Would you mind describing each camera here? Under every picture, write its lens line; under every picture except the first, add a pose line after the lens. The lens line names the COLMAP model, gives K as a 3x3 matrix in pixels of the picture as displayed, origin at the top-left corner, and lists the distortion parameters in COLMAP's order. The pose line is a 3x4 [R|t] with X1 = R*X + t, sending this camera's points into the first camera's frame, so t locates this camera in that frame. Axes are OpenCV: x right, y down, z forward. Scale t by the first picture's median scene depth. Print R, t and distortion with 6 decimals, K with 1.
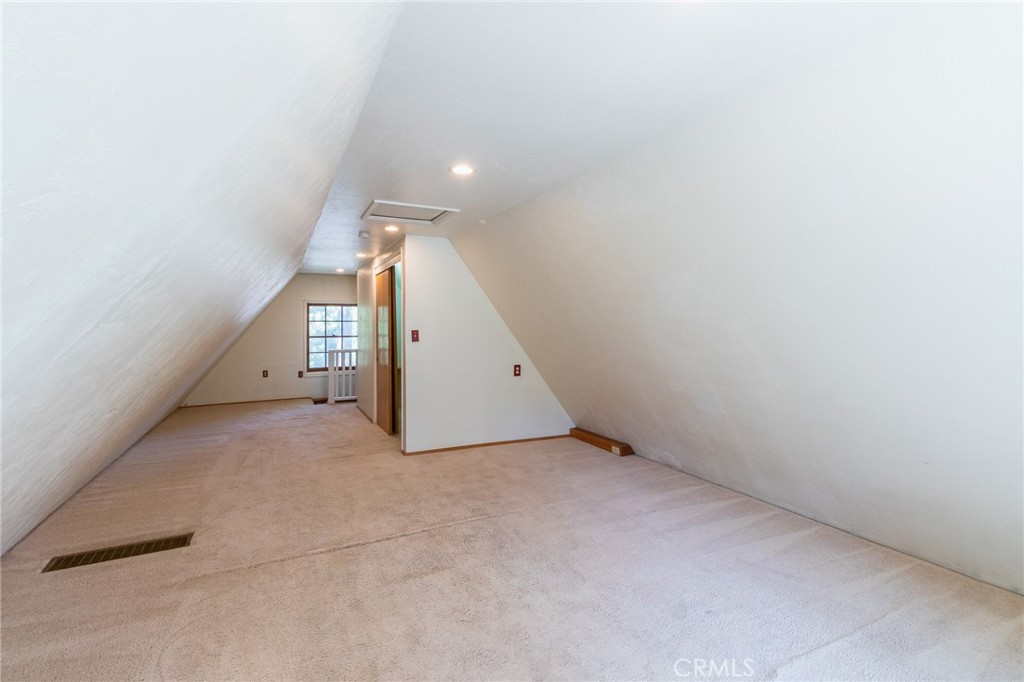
lens RADIAL K [[467.6, 0, 512.7], [0, 467.6, 330.7], [0, 0, 1]] dist [-0.000008, -0.000448]
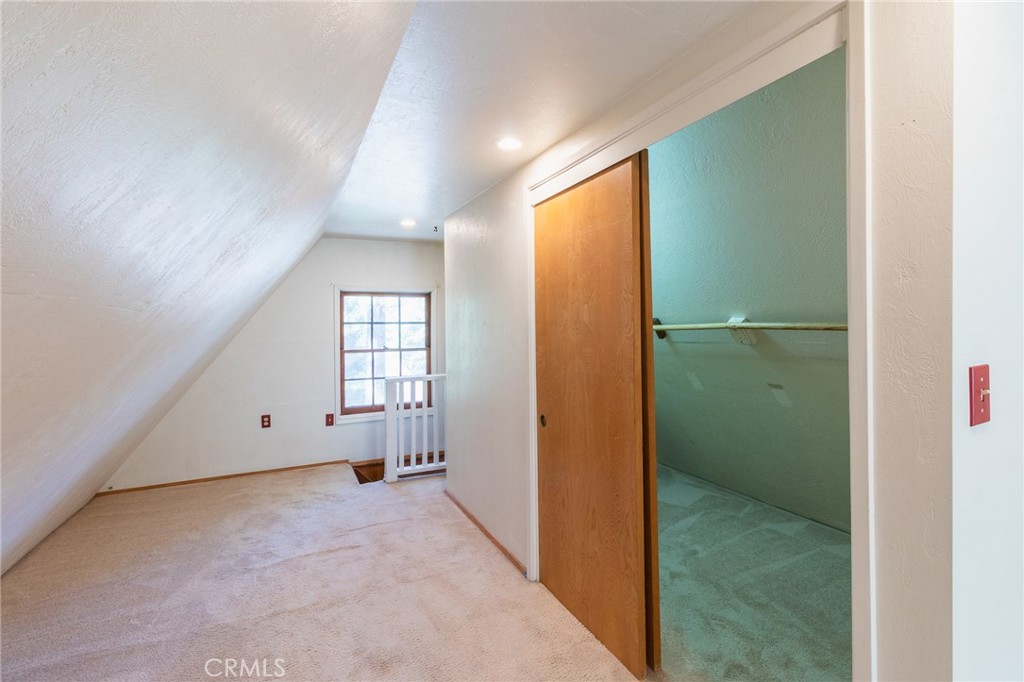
lens RADIAL K [[467.6, 0, 514.8], [0, 467.6, 345.0], [0, 0, 1]] dist [-0.000008, -0.000448]
pose [[0.999917, -0.003127, -0.012490, -0.227288], [0.003453, 0.999651, 0.026190, -0.008829], [0.012404, -0.026231, 0.999579, 0.451114]]
